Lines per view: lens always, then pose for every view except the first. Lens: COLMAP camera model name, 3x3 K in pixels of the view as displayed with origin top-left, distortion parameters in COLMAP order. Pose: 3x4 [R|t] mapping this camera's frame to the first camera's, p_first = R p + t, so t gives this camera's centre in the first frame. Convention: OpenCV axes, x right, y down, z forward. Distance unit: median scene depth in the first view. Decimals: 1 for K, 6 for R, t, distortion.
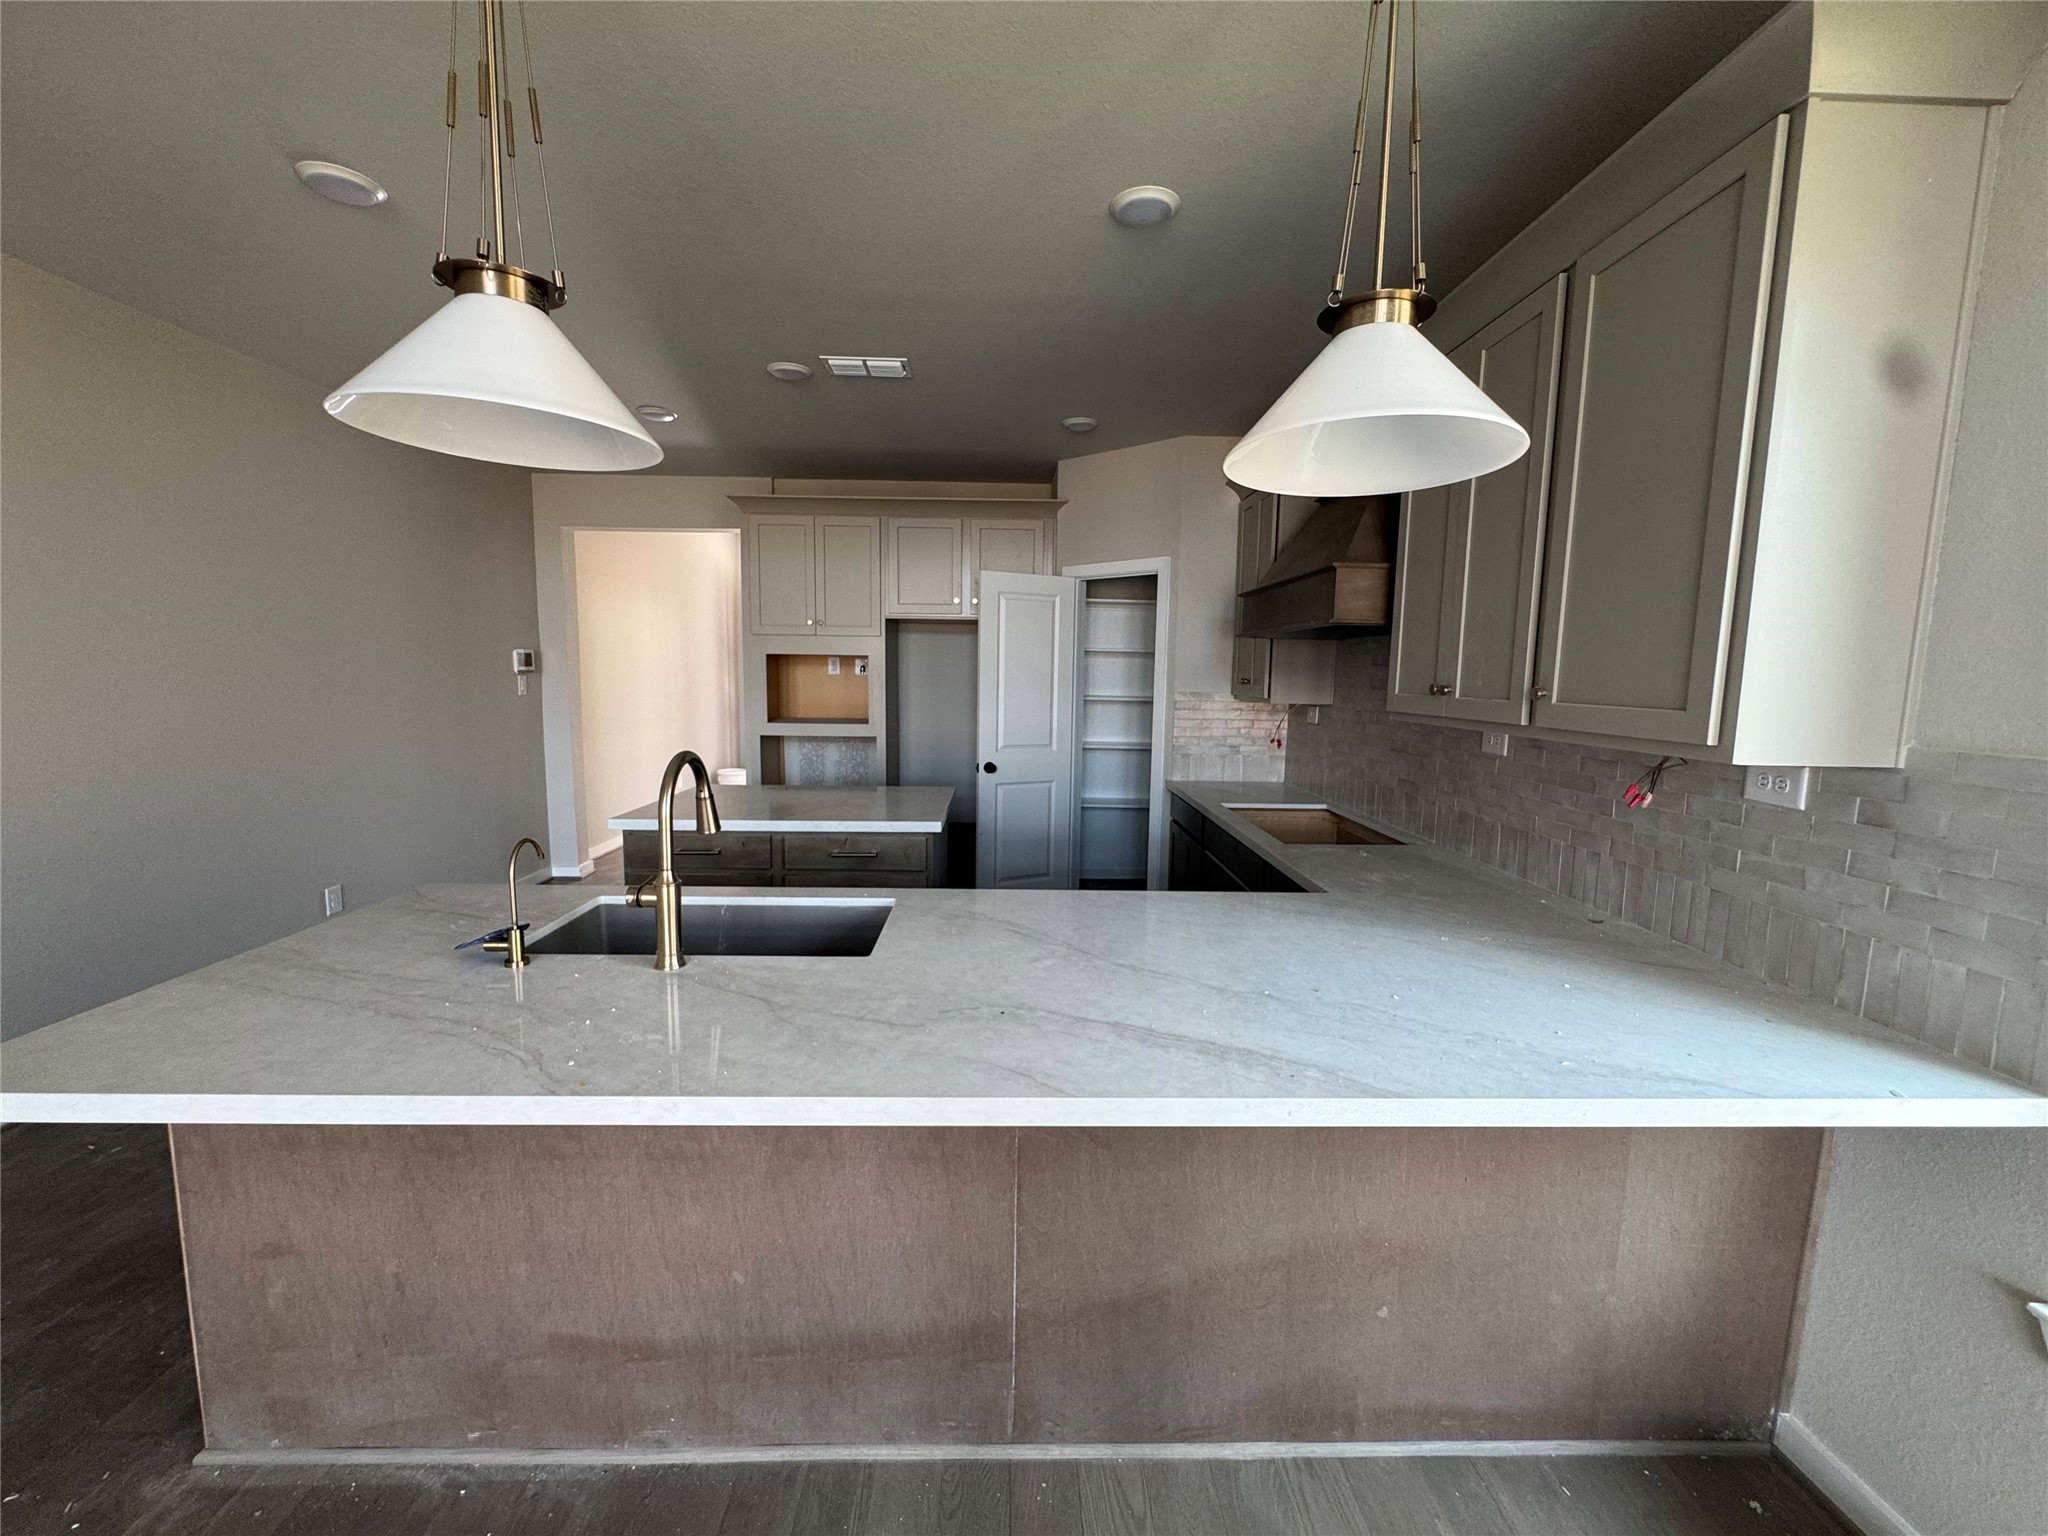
lens RADIAL K [[825.0, 0, 1023.2], [0, 825.0, 771.2], [0, 0, 1]] dist [0.001753, -0.000055]
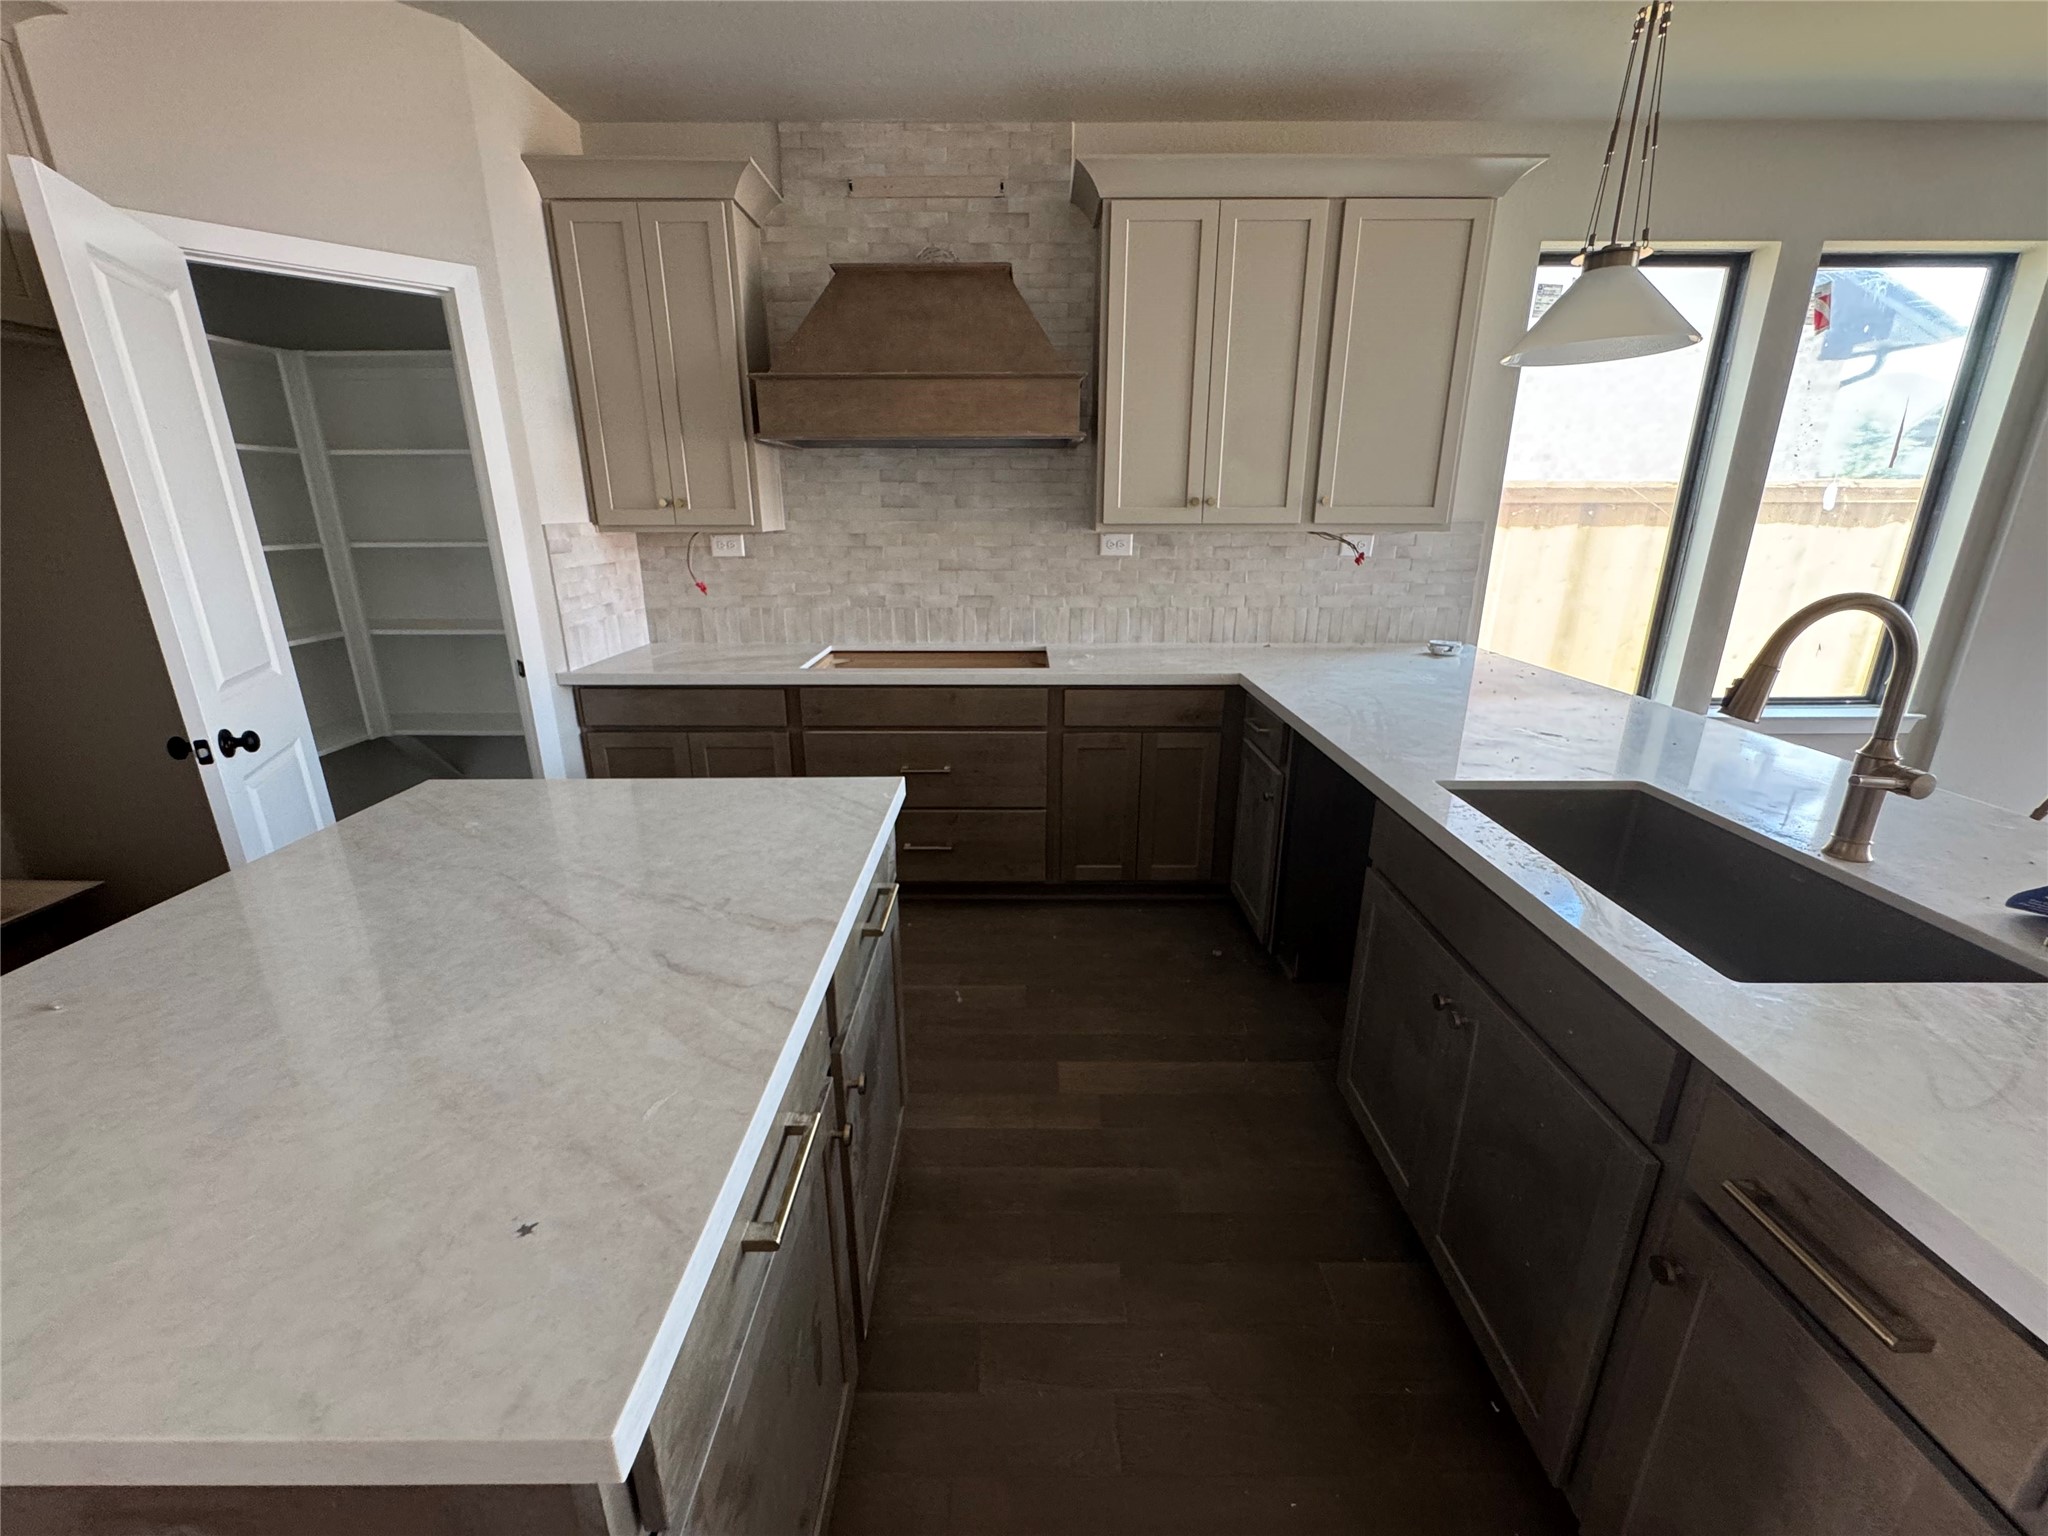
lens RADIAL K [[825.0, 0, 1019.9], [0, 825.0, 770.2], [0, 0, 1]] dist [0.001753, -0.000055]
pose [[0.028578, -0.319677, 0.947095, -0.828659], [0.123420, 0.941361, 0.314018, -0.140976], [-0.991943, 0.107917, 0.066357, 1.222118]]
